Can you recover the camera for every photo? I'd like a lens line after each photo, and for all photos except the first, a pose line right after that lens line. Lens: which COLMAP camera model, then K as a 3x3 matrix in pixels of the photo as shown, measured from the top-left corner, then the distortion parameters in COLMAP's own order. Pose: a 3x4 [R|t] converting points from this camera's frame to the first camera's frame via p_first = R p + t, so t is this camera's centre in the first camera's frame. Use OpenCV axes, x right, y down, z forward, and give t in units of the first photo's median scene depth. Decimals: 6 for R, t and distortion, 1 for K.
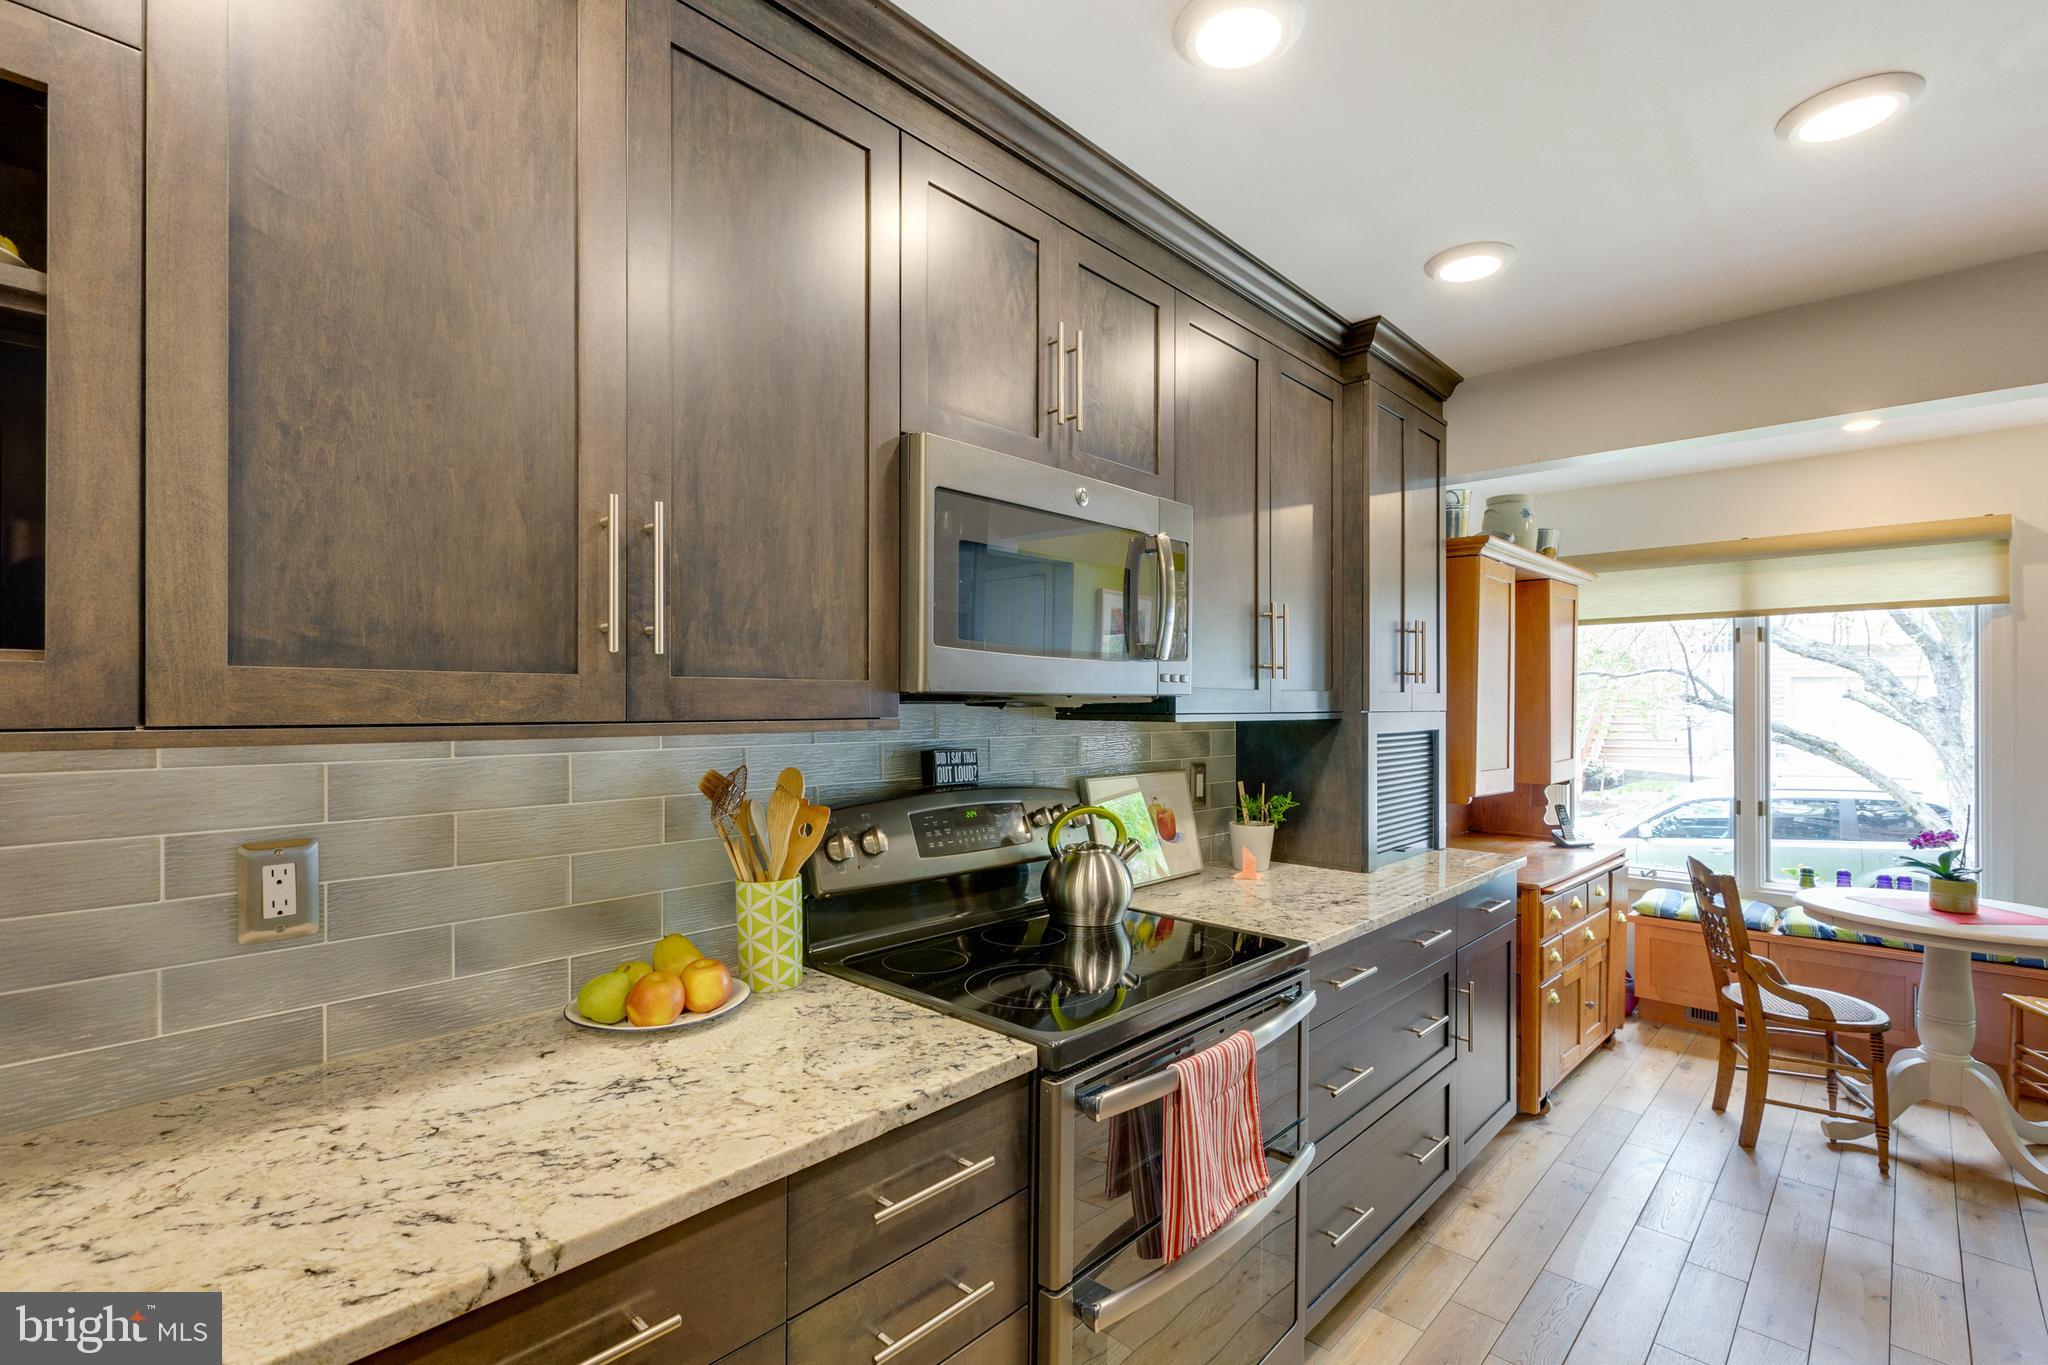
lens RADIAL K [[927.6, 0, 1022.4], [0, 927.6, 697.5], [0, 0, 1]] dist [0.002869, -0.001586]
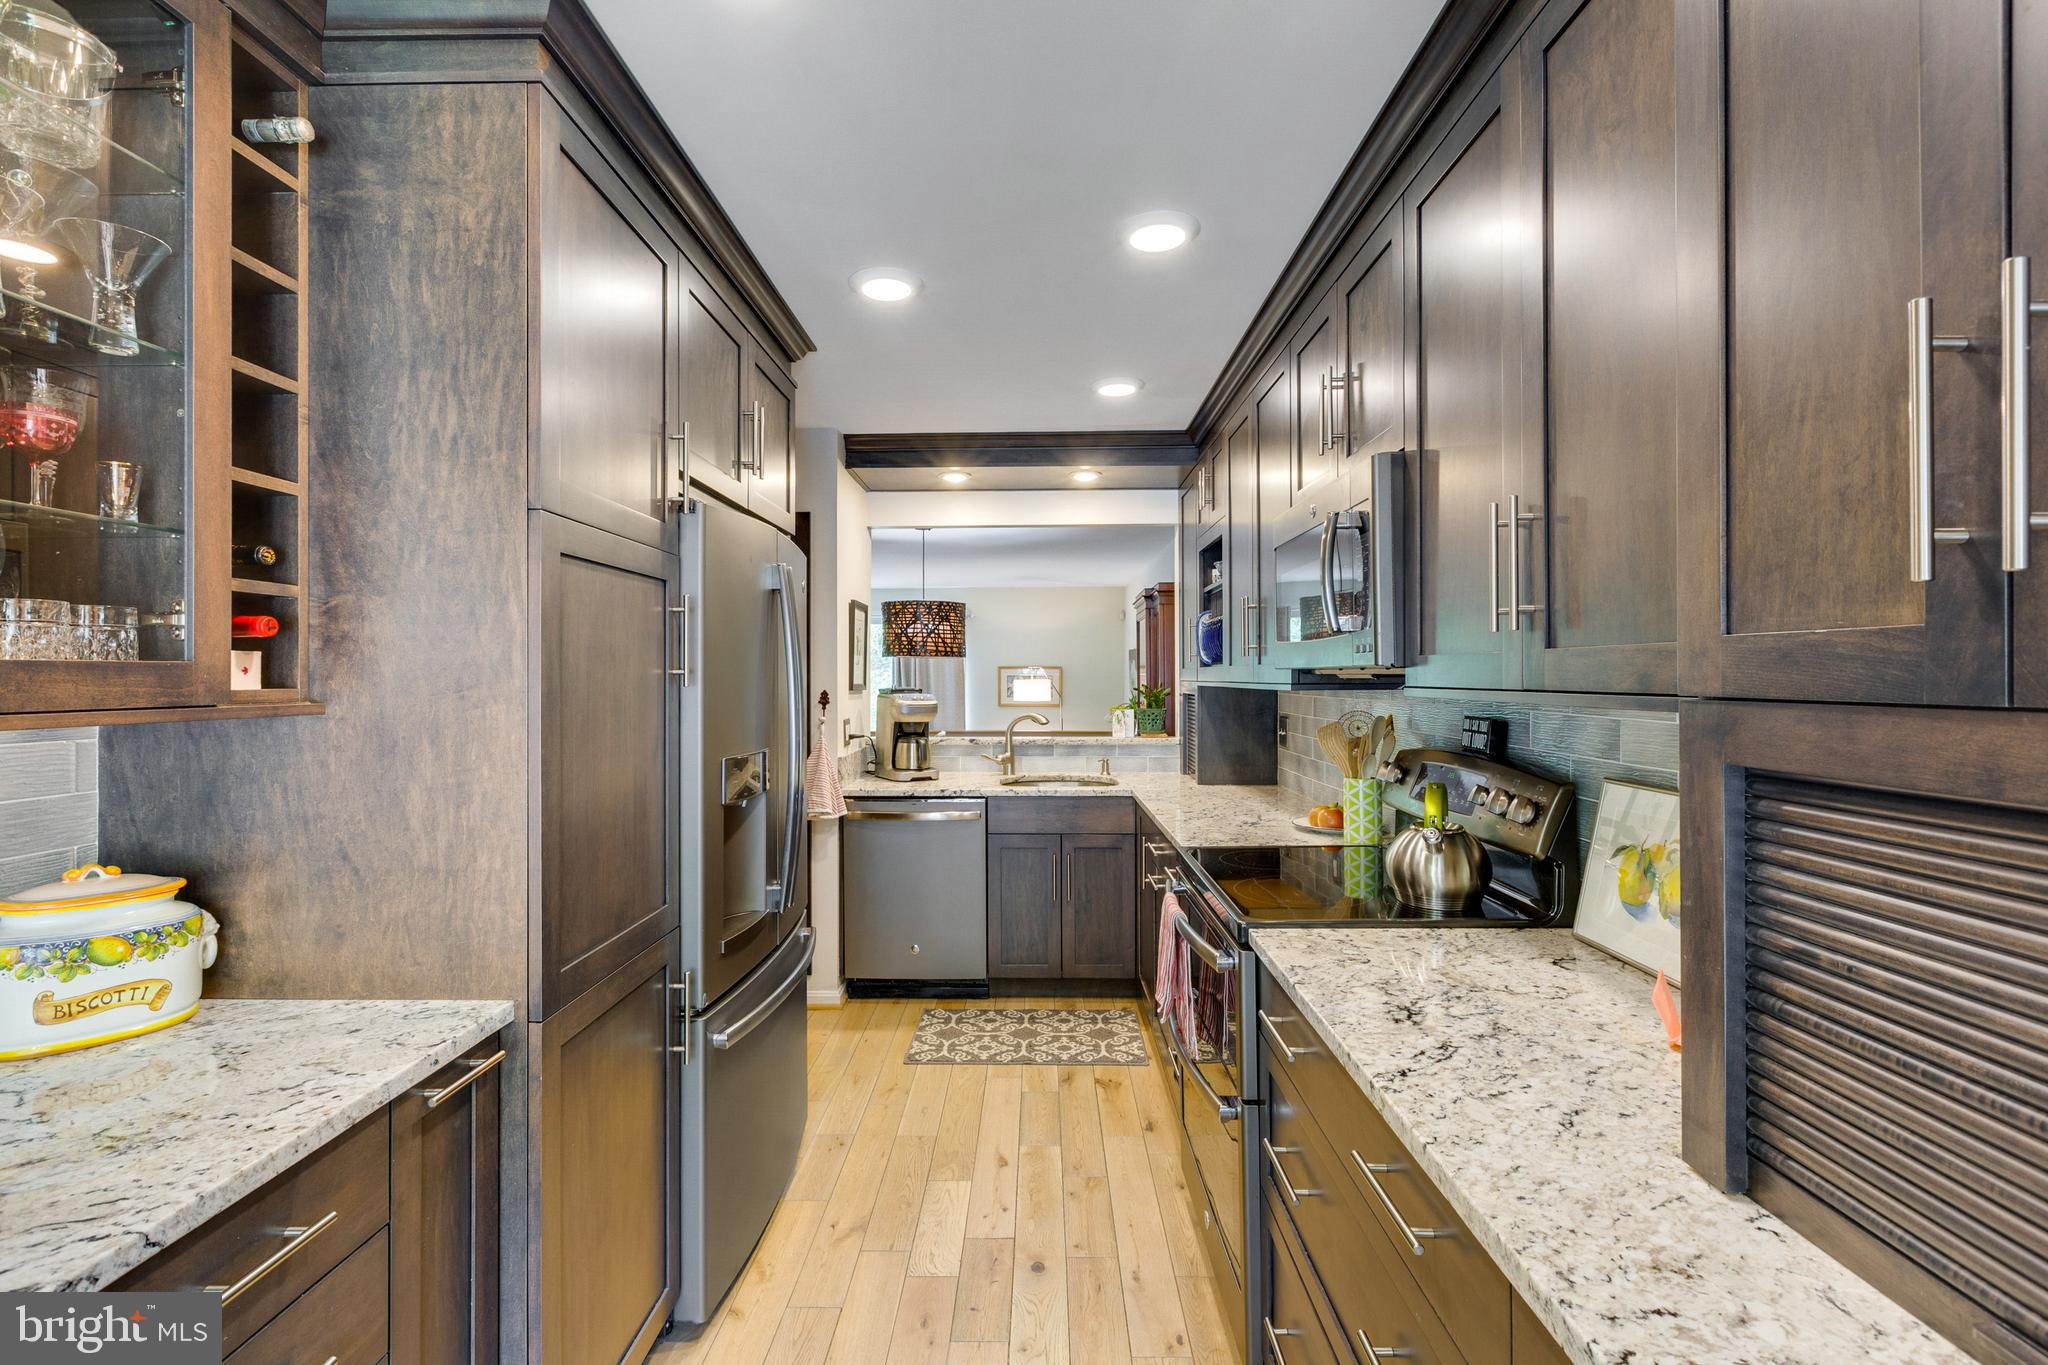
lens RADIAL K [[927.6, 0, 1011.0], [0, 927.6, 676.8], [0, 0, 1]] dist [0.002869, -0.001586]
pose [[-0.750925, 0.004681, -0.660371, 0.610053], [0.009797, 0.999944, -0.004052, 0.005345], [0.660315, -0.009512, -0.750928, 0.861107]]
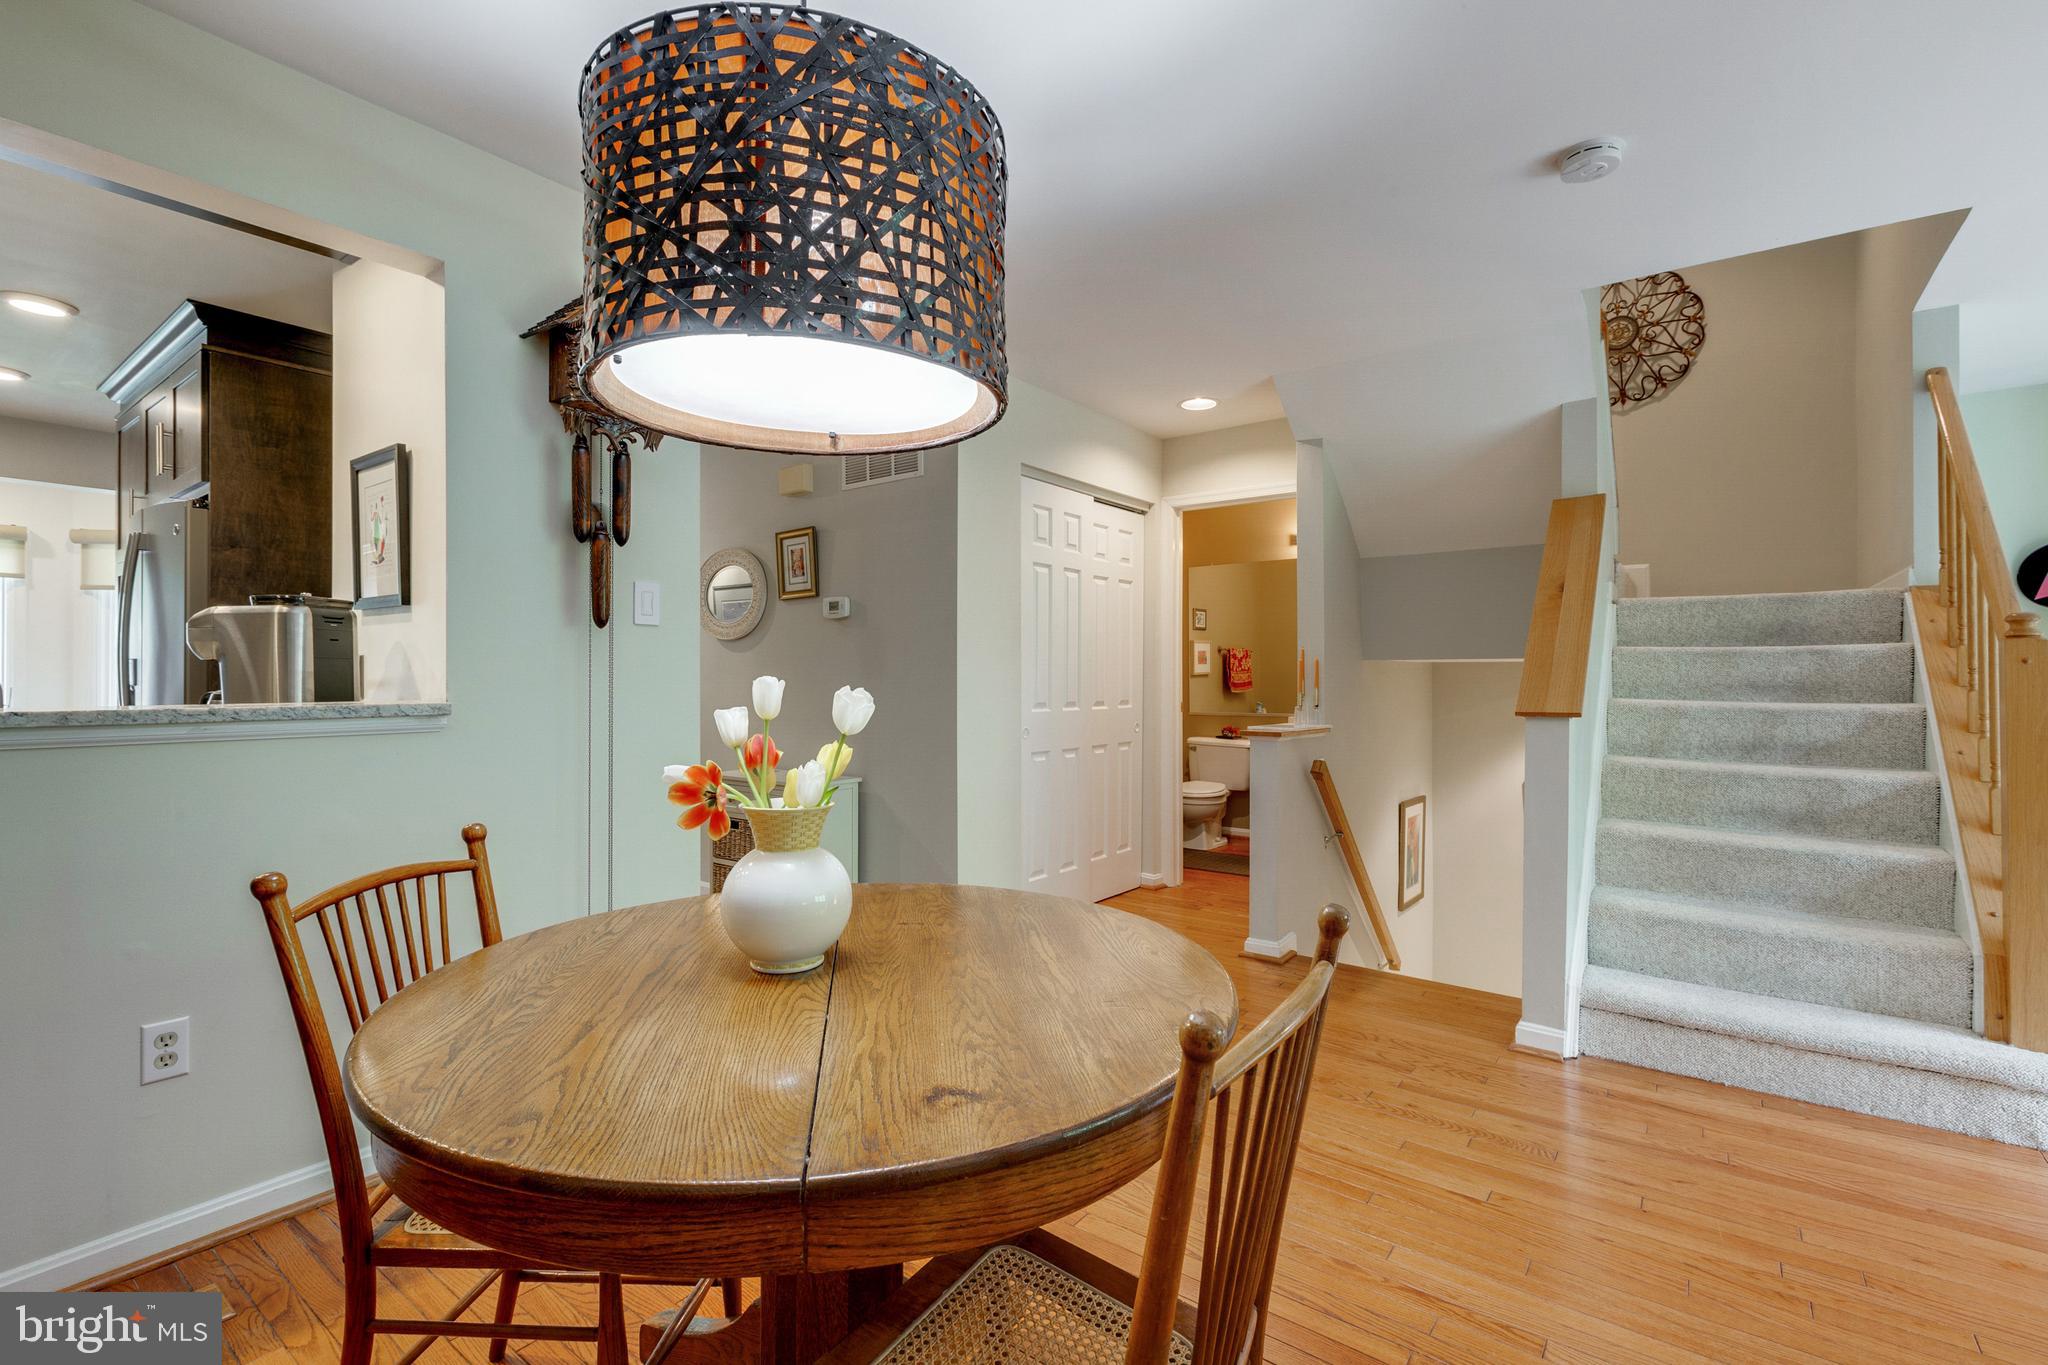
lens RADIAL K [[927.6, 0, 1021.5], [0, 927.6, 685.2], [0, 0, 1]] dist [0.002869, -0.001586]
pose [[-0.107414, 0.001059, 0.994214, -0.857056], [-0.015611, 0.999874, -0.002751, 0.072072], [-0.994092, -0.015816, -0.107384, -0.659257]]
